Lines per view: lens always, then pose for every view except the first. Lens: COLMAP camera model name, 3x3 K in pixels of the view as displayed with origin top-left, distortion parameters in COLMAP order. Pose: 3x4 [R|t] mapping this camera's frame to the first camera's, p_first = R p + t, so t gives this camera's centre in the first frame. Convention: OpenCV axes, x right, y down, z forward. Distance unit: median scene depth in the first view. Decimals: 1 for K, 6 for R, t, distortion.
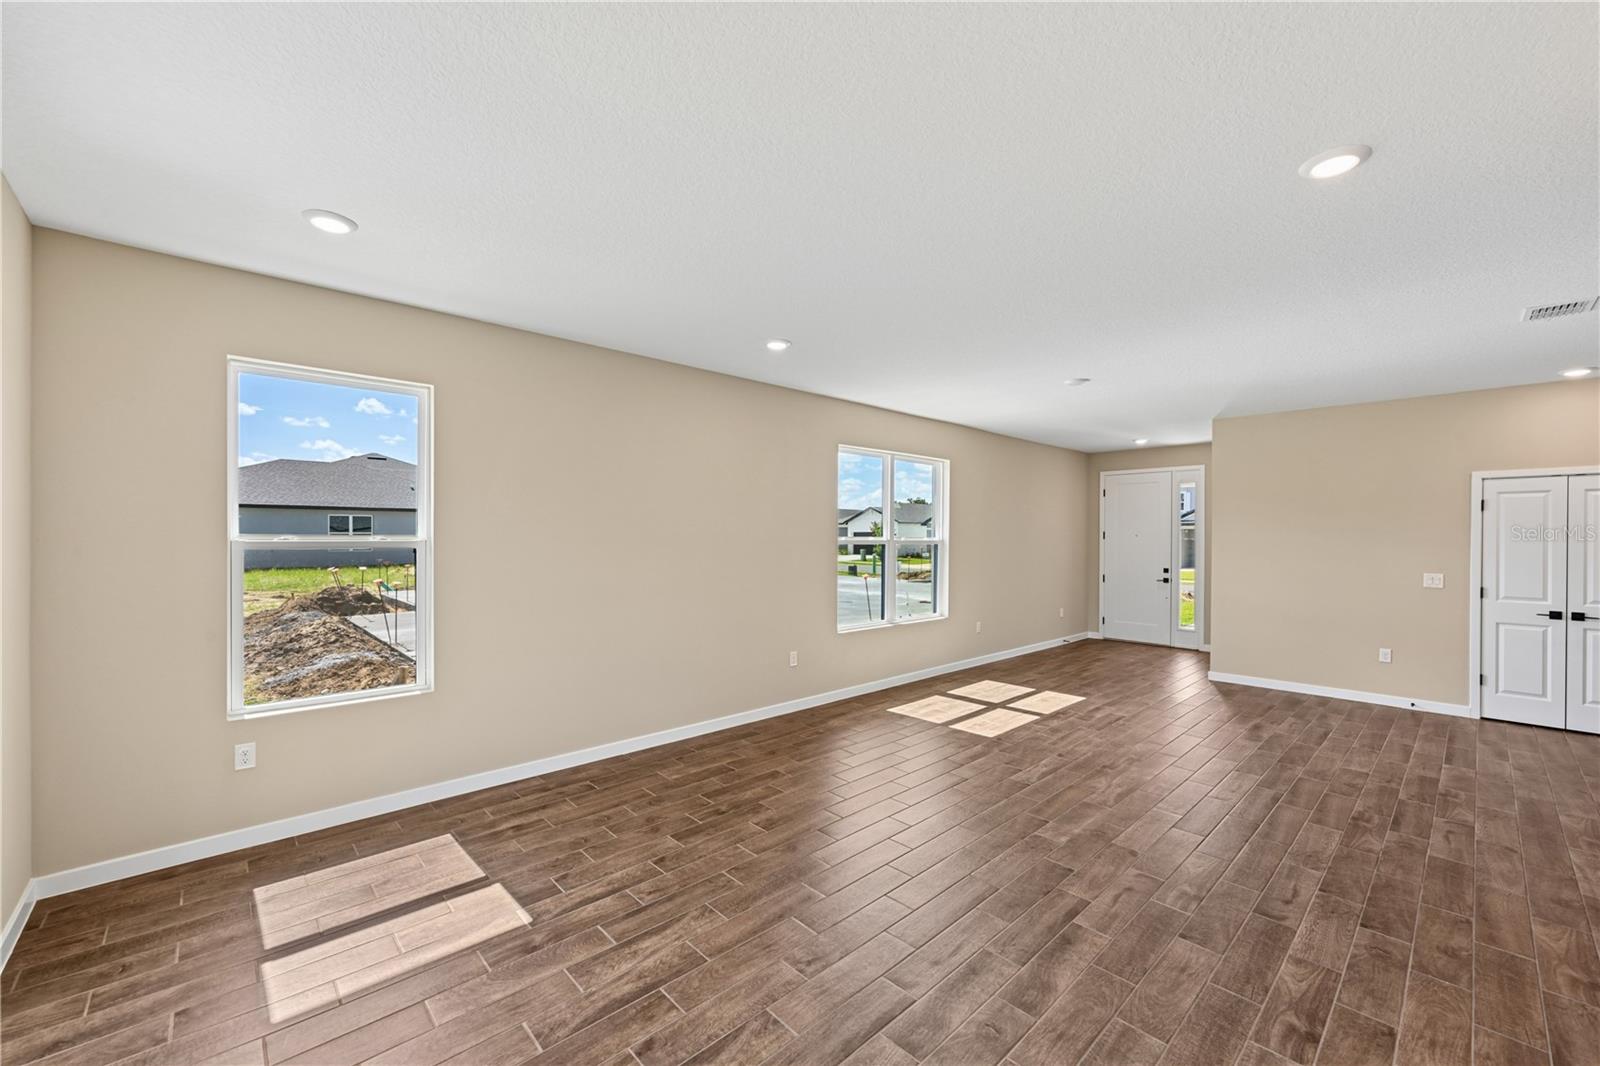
lens RADIAL K [[640.2, 0, 795.9], [0, 640.2, 533.0], [0, 0, 1]] dist [-0.005327, 0.000620]
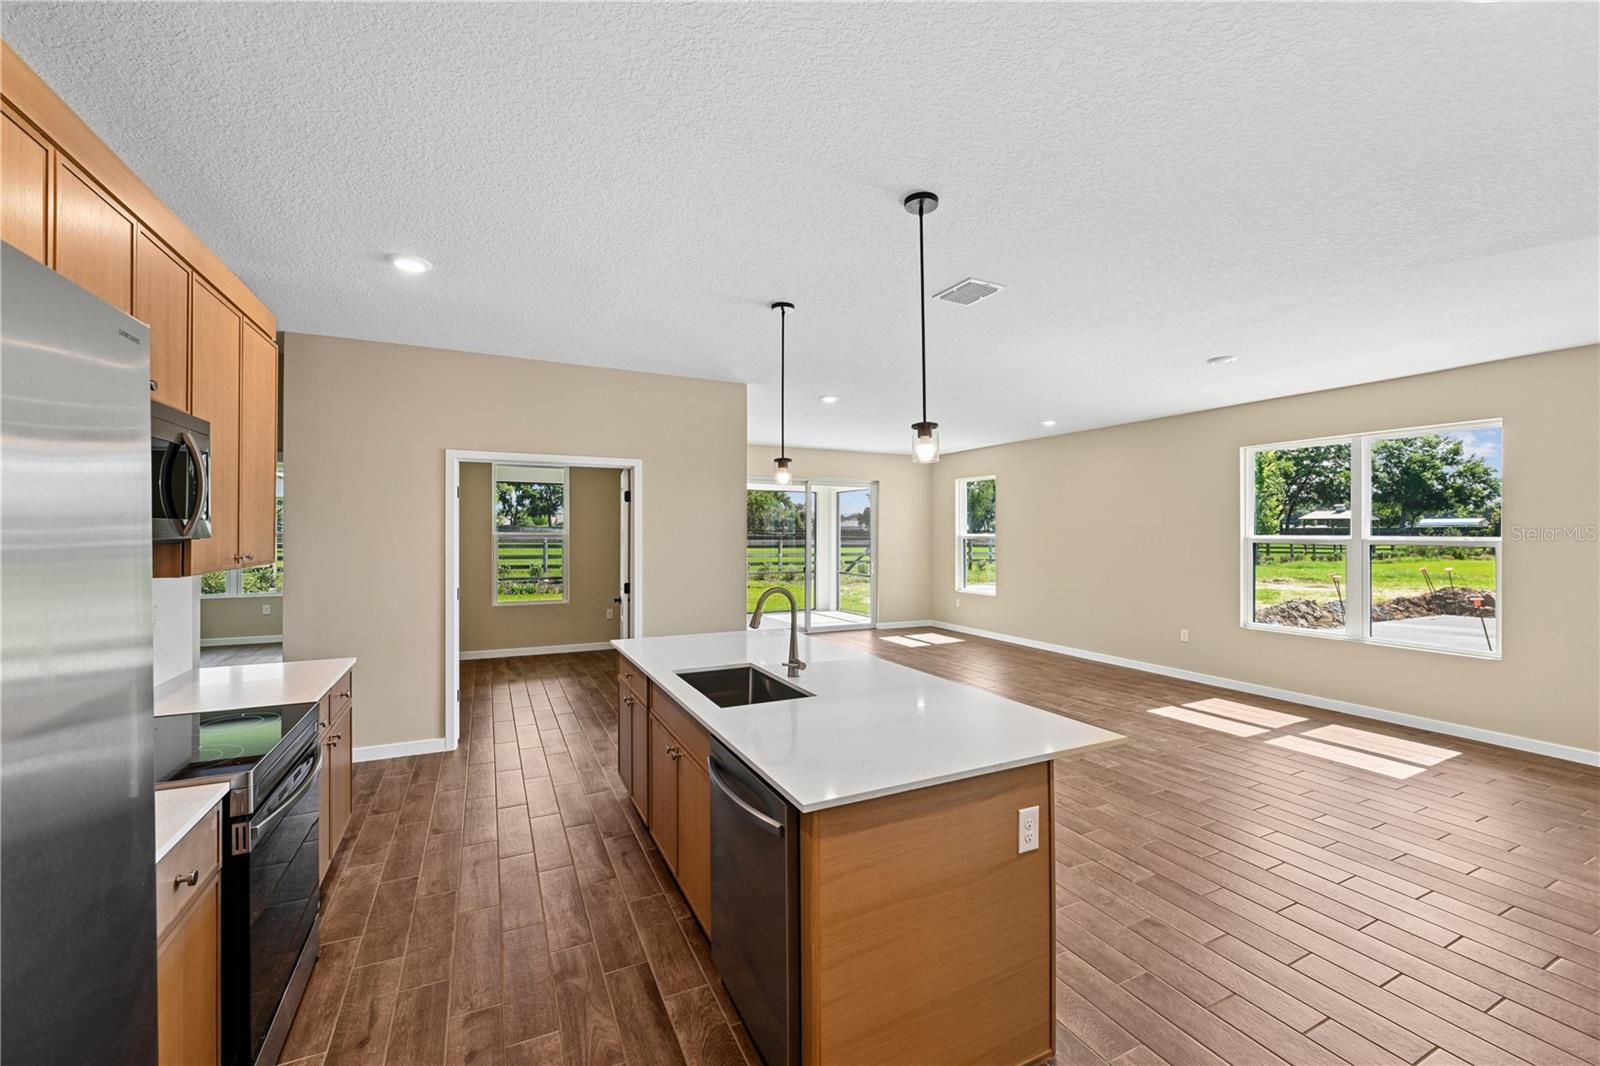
lens RADIAL K [[640.2, 0, 803.5], [0, 640.2, 533.0], [0, 0, 1]] dist [-0.005327, 0.000620]
pose [[-0.279793, -0.006546, -0.960038, 1.602118], [-0.001660, 0.999979, -0.006334, 0.012016], [0.960059, -0.000179, -0.279798, 0.757639]]
